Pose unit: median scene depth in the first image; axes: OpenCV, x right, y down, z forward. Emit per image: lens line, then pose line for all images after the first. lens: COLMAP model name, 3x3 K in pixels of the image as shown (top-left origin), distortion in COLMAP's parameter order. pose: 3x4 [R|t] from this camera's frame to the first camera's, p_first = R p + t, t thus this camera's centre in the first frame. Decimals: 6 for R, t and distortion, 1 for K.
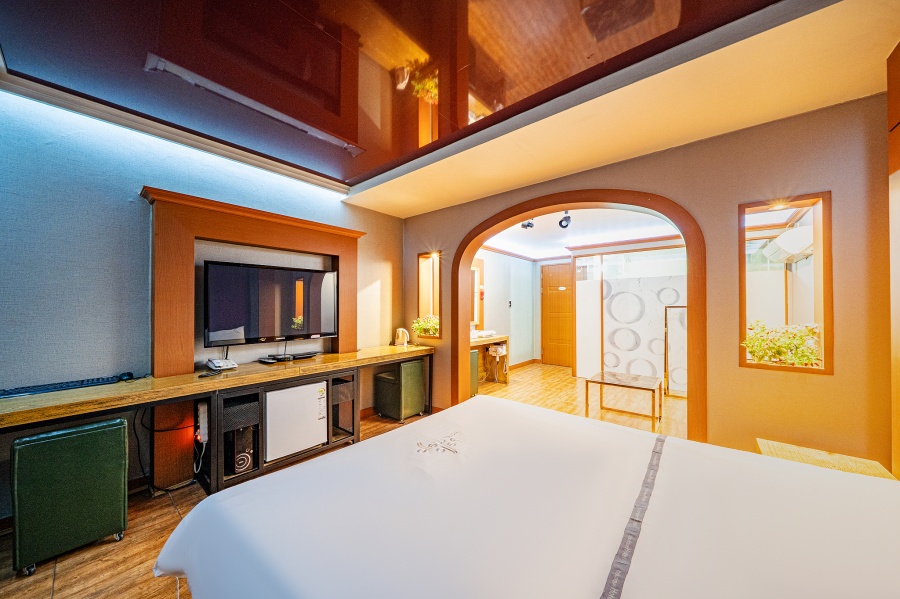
lens RADIAL K [[309.4, 0, 450.0], [0, 309.4, 299.5], [0, 0, 1]] dist [-0.001128, -0.000031]
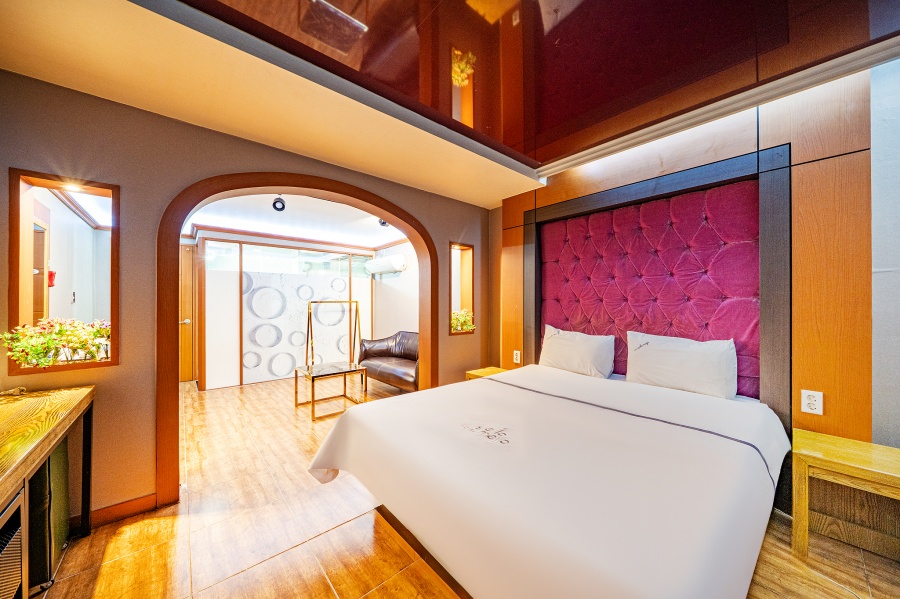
lens RADIAL K [[317.0, 0, 450.0], [0, 317.0, 299.5], [0, 0, 1]] dist [-0.000091, 0.000046]
pose [[0.163251, 0.008093, 0.986551, -0.324864], [-0.021722, 0.999753, -0.004607, 0.008113], [-0.986345, -0.020677, 0.163386, 0.280401]]
